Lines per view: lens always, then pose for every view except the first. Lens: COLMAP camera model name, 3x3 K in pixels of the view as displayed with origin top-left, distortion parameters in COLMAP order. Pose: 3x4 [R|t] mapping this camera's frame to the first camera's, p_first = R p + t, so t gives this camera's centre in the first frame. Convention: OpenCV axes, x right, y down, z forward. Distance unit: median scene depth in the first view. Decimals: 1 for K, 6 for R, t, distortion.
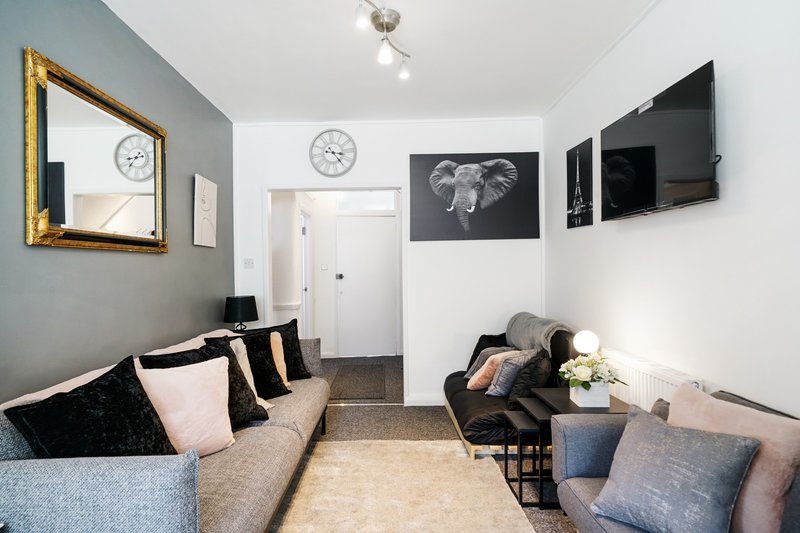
lens RADIAL K [[443.5, 0, 383.9], [0, 443.5, 287.1], [0, 0, 1]] dist [0.000524, -0.000137]
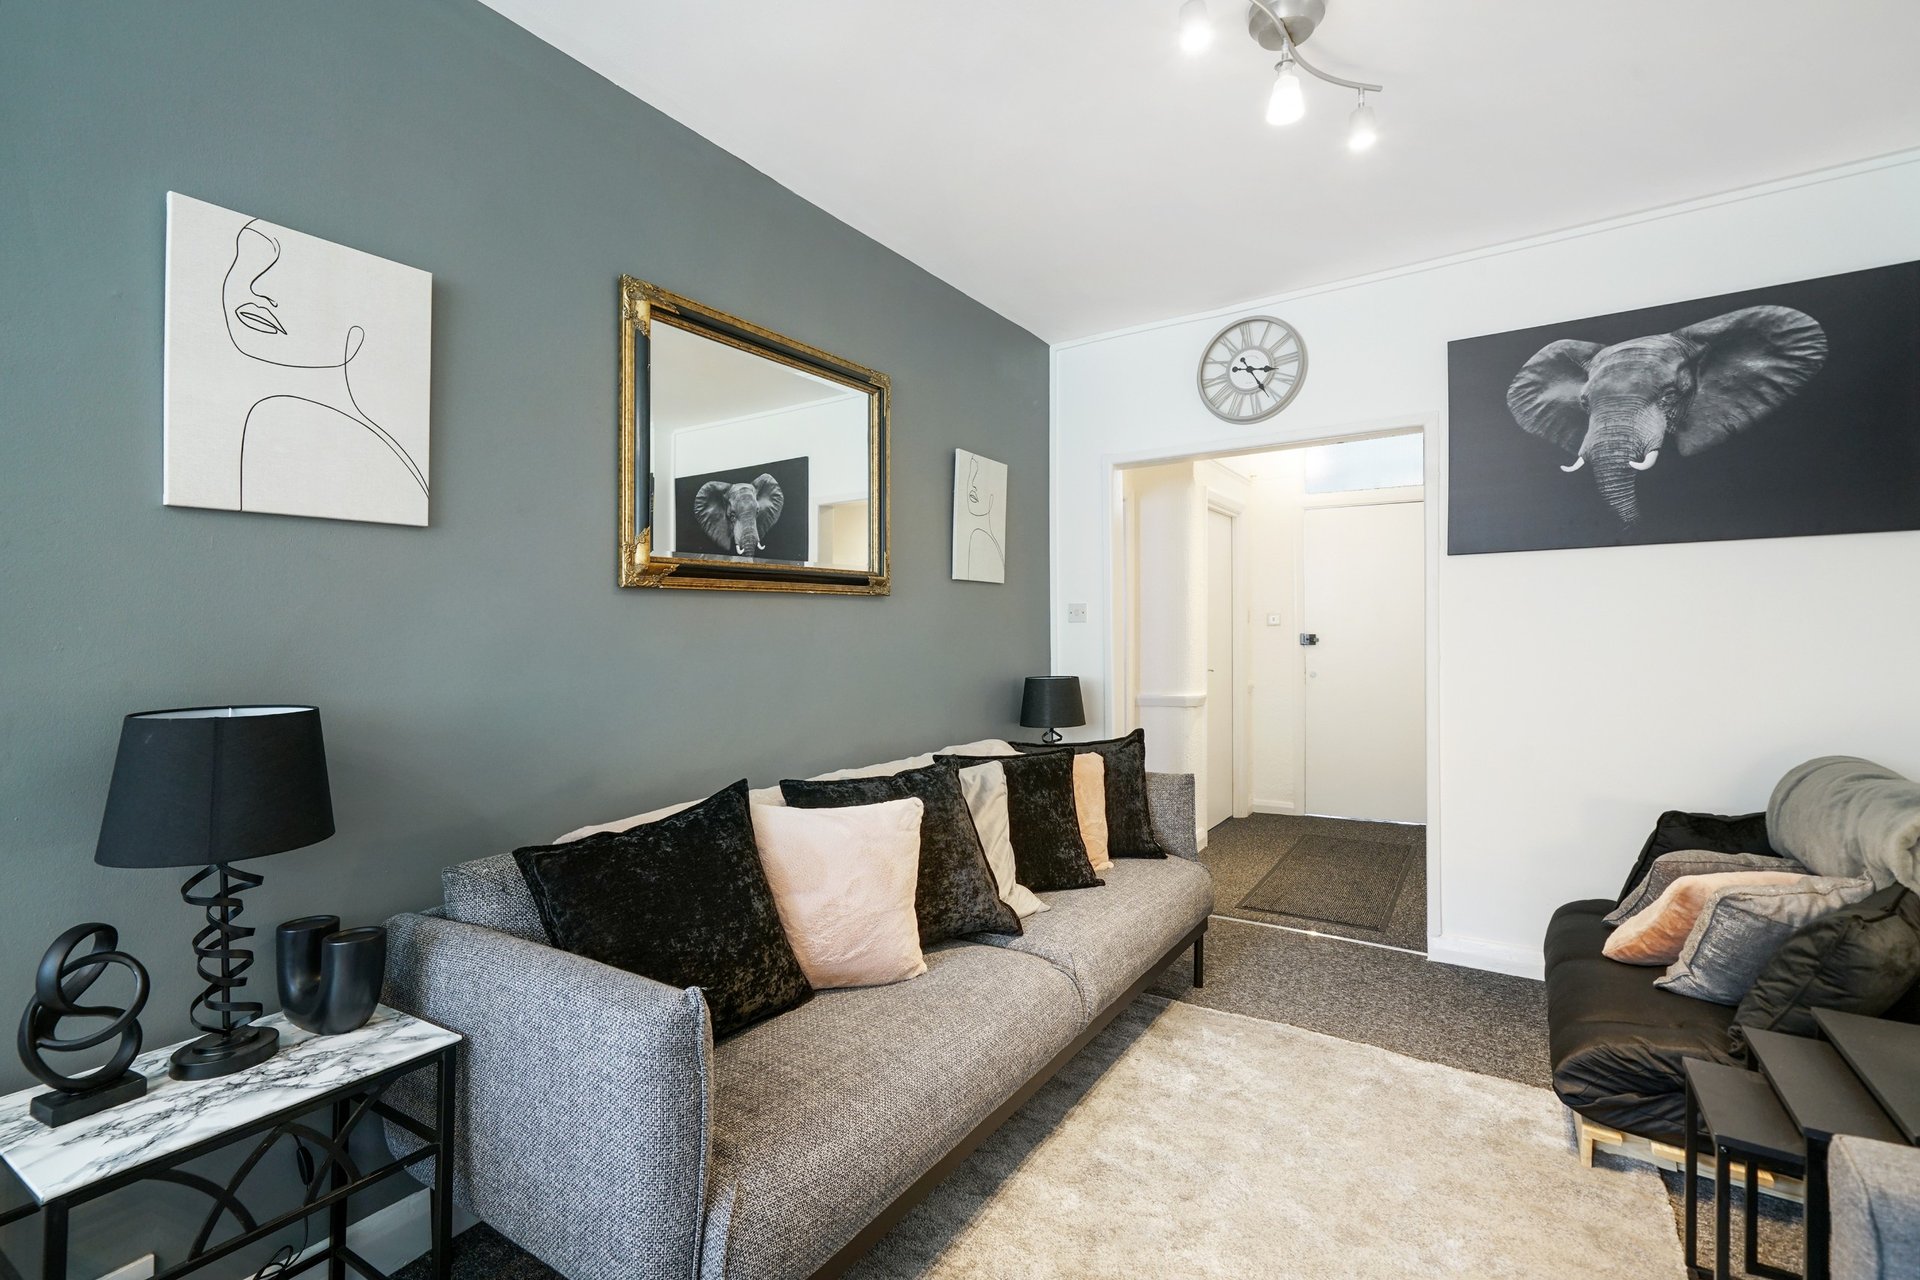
lens RADIAL K [[835.5, 0, 937.5], [0, 835.5, 643.3], [0, 0, 1]] dist [0.000686, 0.000006]
pose [[0.832035, 0.014766, -0.554526, 0.124288], [-0.023013, 0.999704, -0.007911, -0.008738], [0.554245, 0.019343, 0.832129, 0.140242]]
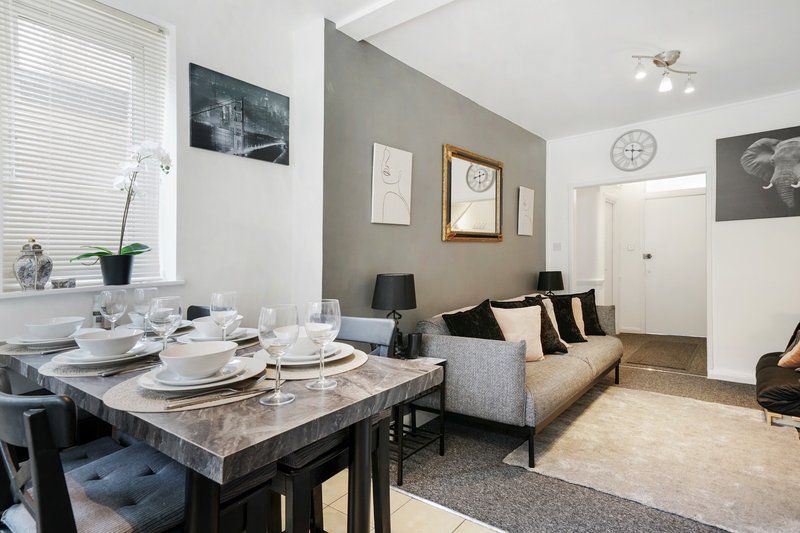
lens RADIAL K [[427.0, 0, 397.1], [0, 427.0, 271.0], [0, 0, 1]] dist [0.025974, -0.000545]
pose [[0.789037, 0.014095, -0.614185, 0.124018], [-0.009688, 0.999898, 0.010501, 0.012817], [0.614270, -0.002335, 0.789093, -0.356395]]
